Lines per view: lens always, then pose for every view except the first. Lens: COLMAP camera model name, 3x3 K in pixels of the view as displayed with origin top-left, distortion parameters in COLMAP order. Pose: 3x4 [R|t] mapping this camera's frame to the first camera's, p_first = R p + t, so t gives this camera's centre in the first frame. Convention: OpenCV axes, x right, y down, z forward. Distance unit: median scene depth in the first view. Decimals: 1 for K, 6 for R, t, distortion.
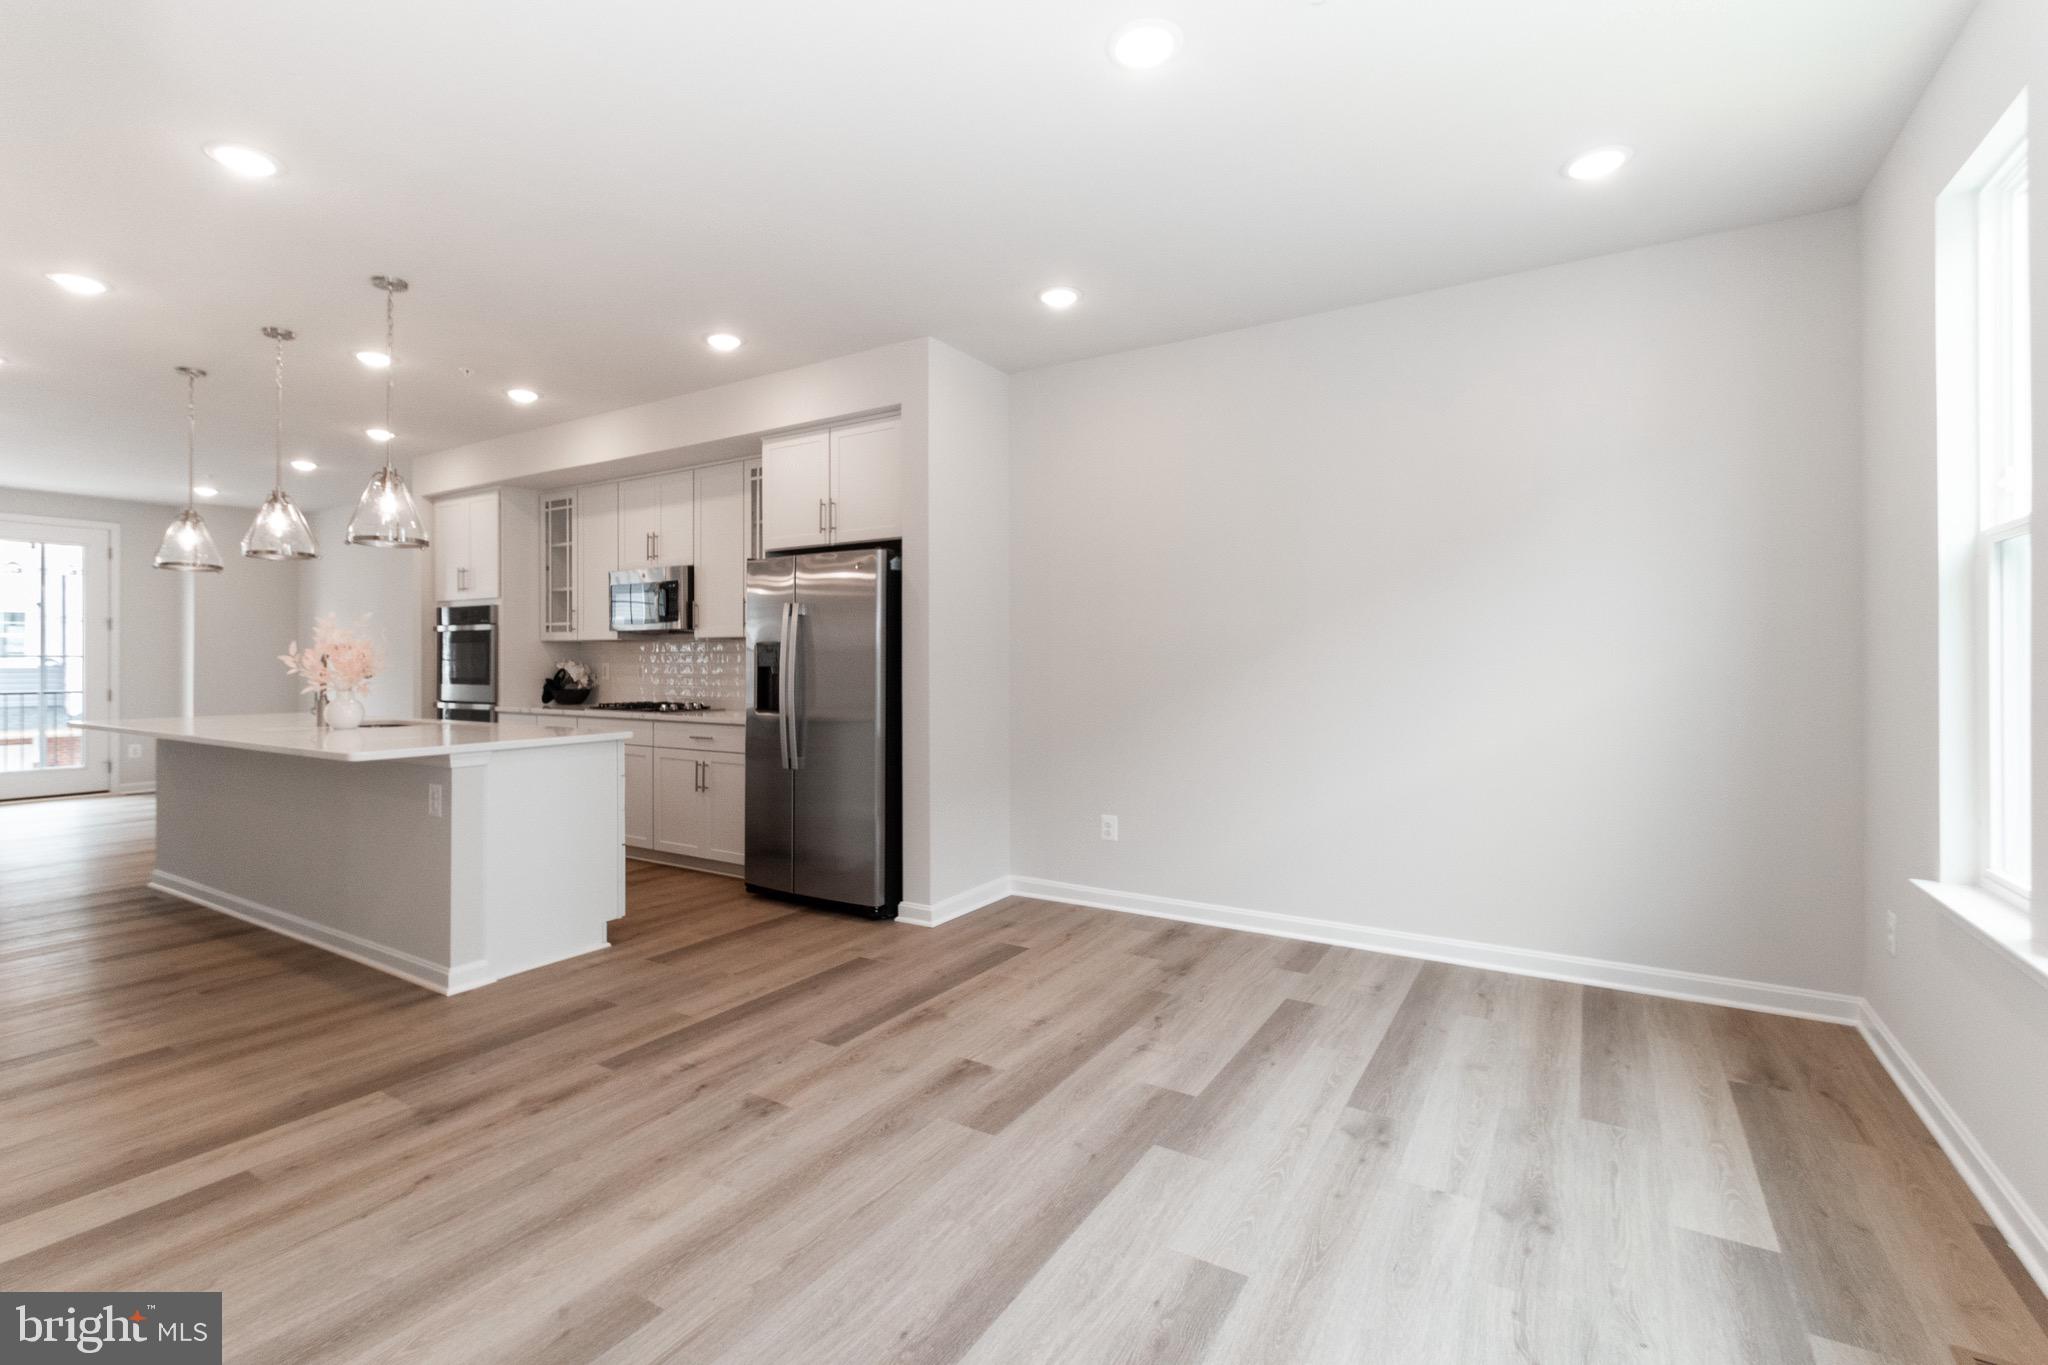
lens RADIAL K [[910.8, 0, 1007.8], [0, 910.8, 663.3], [0, 0, 1]] dist [0.000371, -0.001128]
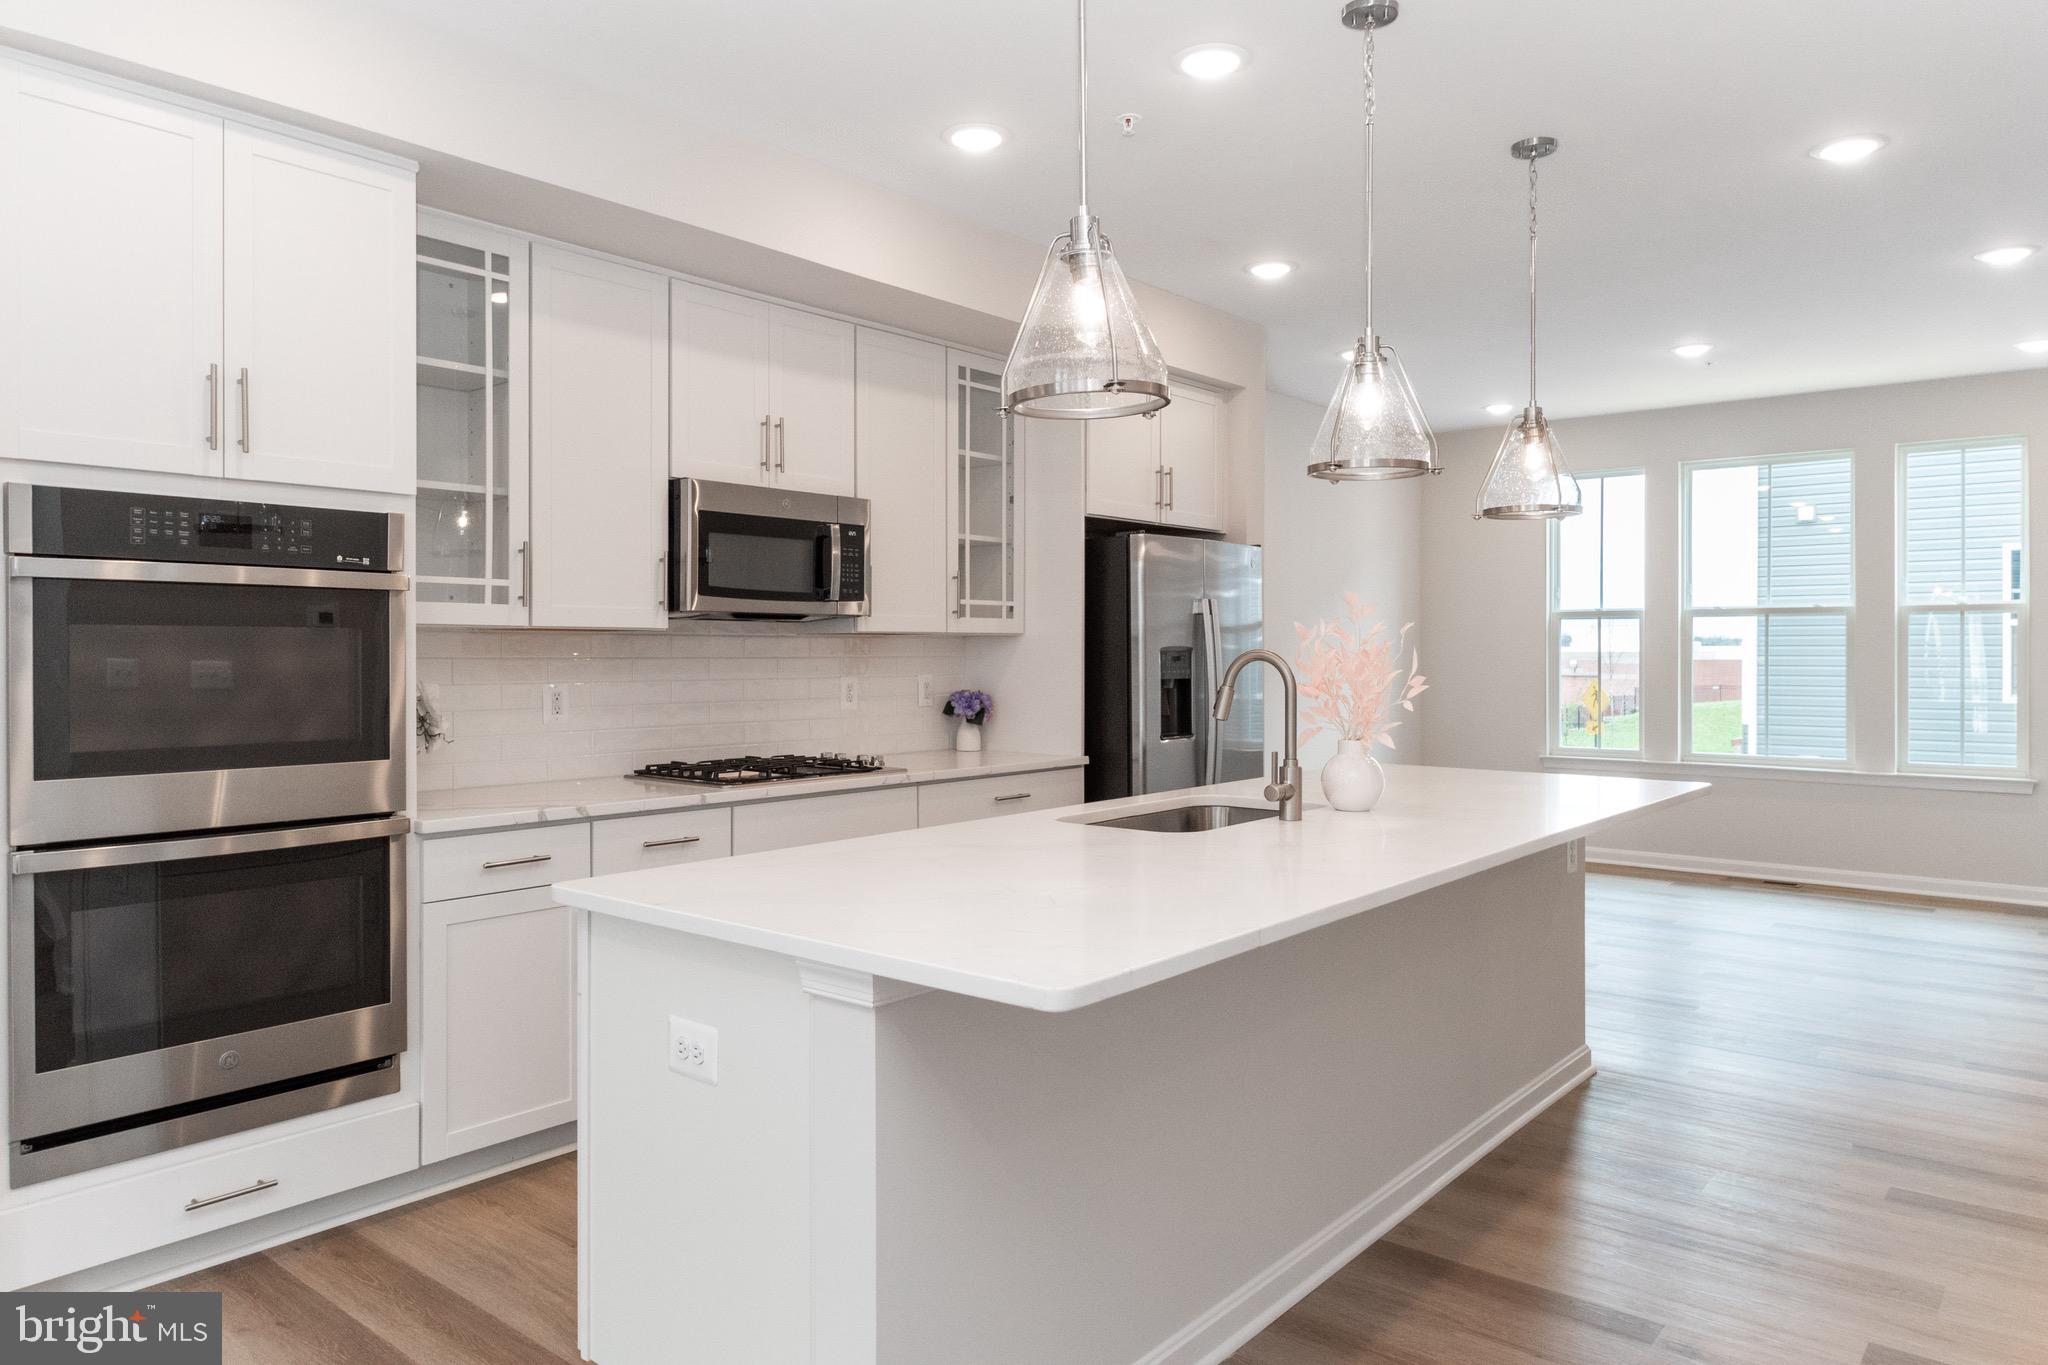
lens RADIAL K [[1348.7, 0, 1003.6], [0, 1348.7, 653.0], [0, 0, 1]] dist [-0.004816, 0.002784]
pose [[0.139943, -0.002324, 0.990157, -1.365317], [0.001643, 0.999996, 0.002115, -0.020210], [-0.990158, 0.001330, 0.139946, 0.963515]]
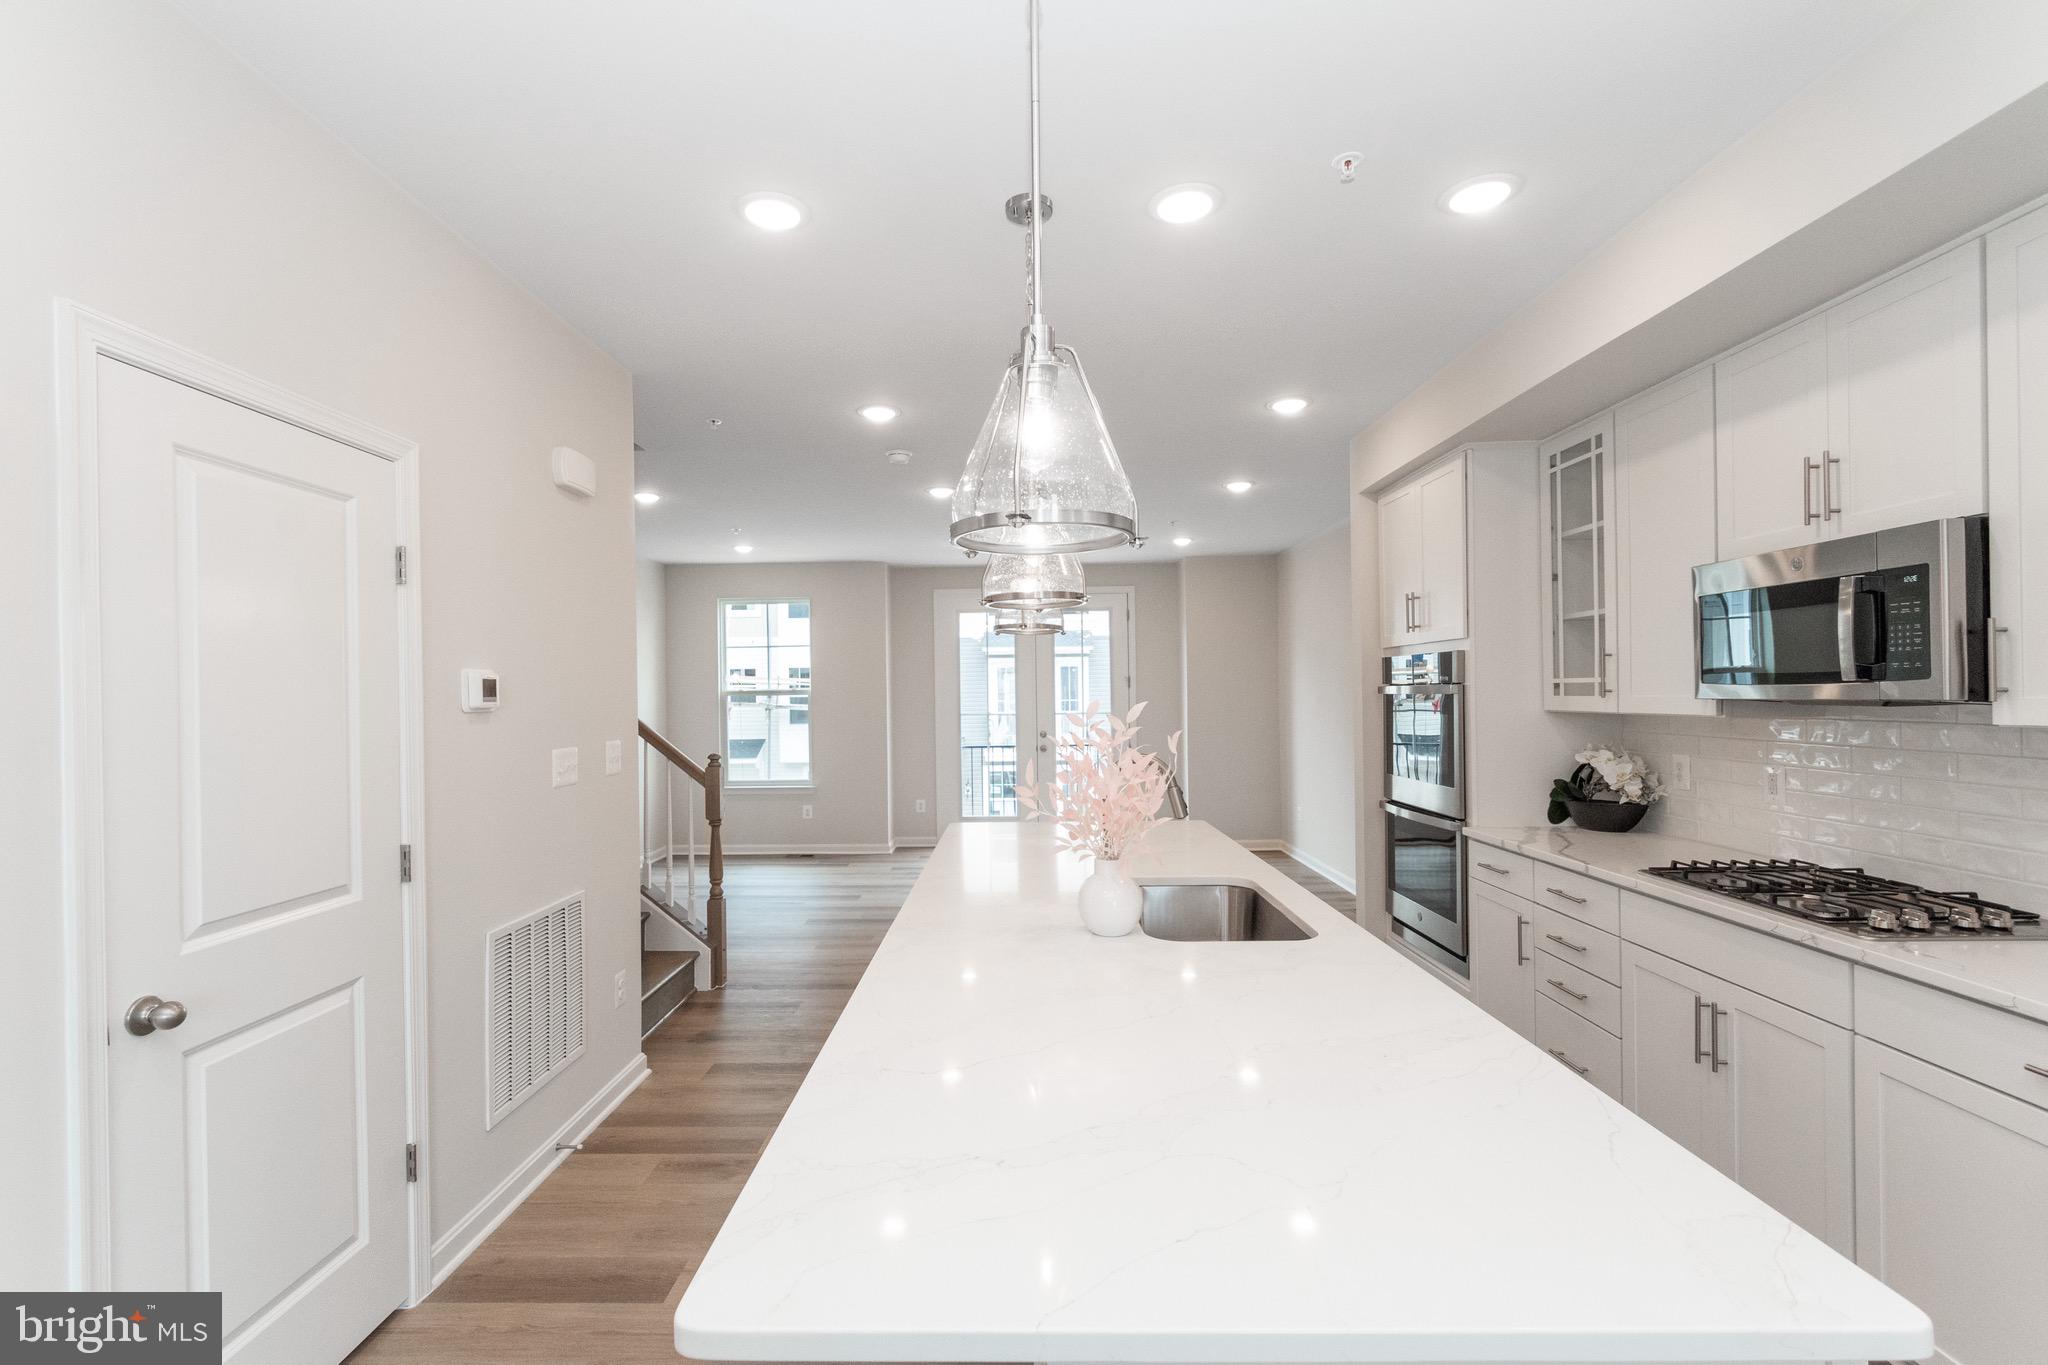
lens RADIAL K [[910.8, 0, 987.0], [0, 910.8, 696.9], [0, 0, 1]] dist [0.000371, -0.001128]
pose [[0.498456, -0.005781, -0.866896, -0.284369], [0.011993, 0.999928, 0.000228, -0.051912], [0.866832, -0.010511, 0.498490, 0.606213]]
